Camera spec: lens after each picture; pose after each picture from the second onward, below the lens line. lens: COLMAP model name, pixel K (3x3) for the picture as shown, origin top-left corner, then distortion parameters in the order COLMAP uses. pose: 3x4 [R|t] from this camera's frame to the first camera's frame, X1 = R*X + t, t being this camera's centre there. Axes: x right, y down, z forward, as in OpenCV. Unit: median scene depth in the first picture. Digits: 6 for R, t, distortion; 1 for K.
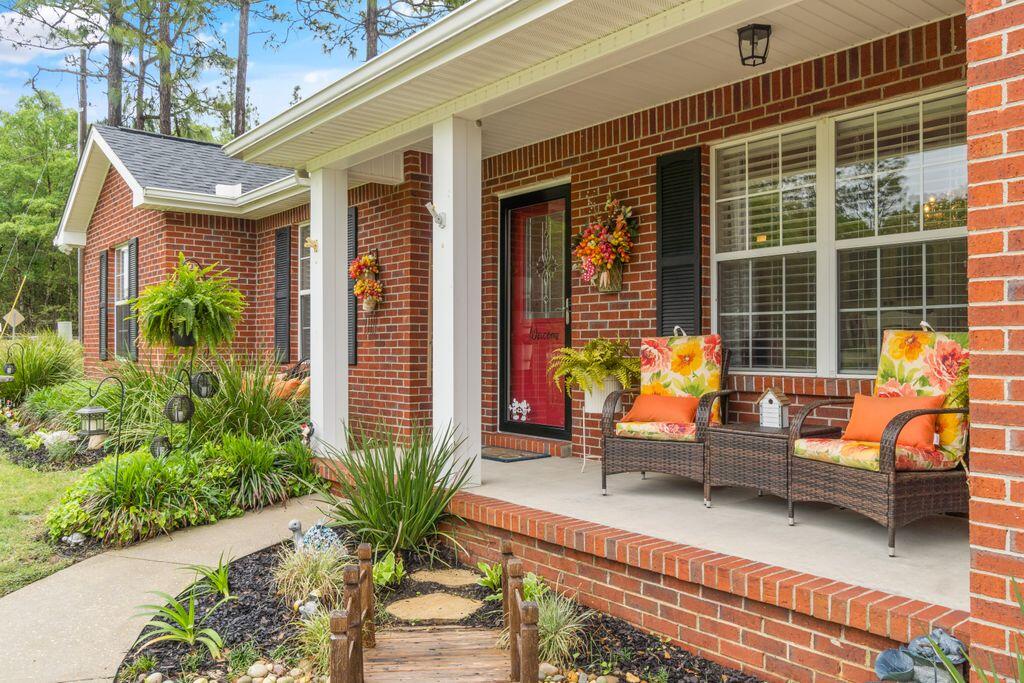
lens RADIAL K [[814.8, 0, 511.3], [0, 814.8, 340.1], [0, 0, 1]] dist [0.005881, 0.001095]
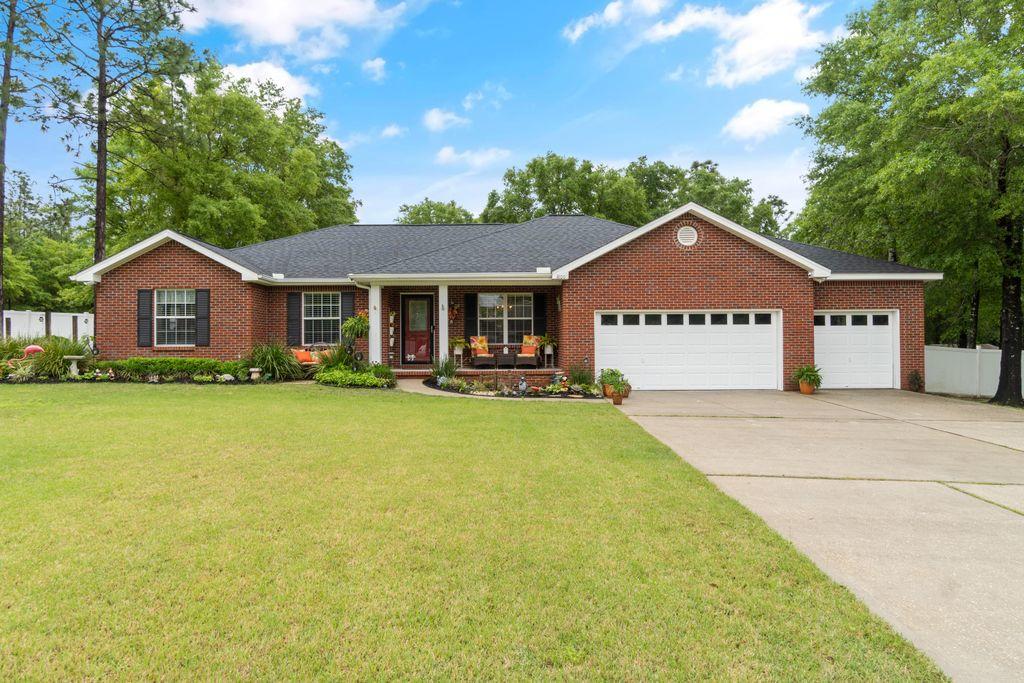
lens RADIAL K [[545.3, 0, 507.5], [0, 545.3, 344.0], [0, 0, 1]] dist [0.000340, -0.000524]
pose [[0.633430, -0.000380, 0.773800, -2.059894], [-0.004429, 0.999982, 0.004116, 0.025430], [-0.773788, -0.006034, 0.633416, -1.050341]]
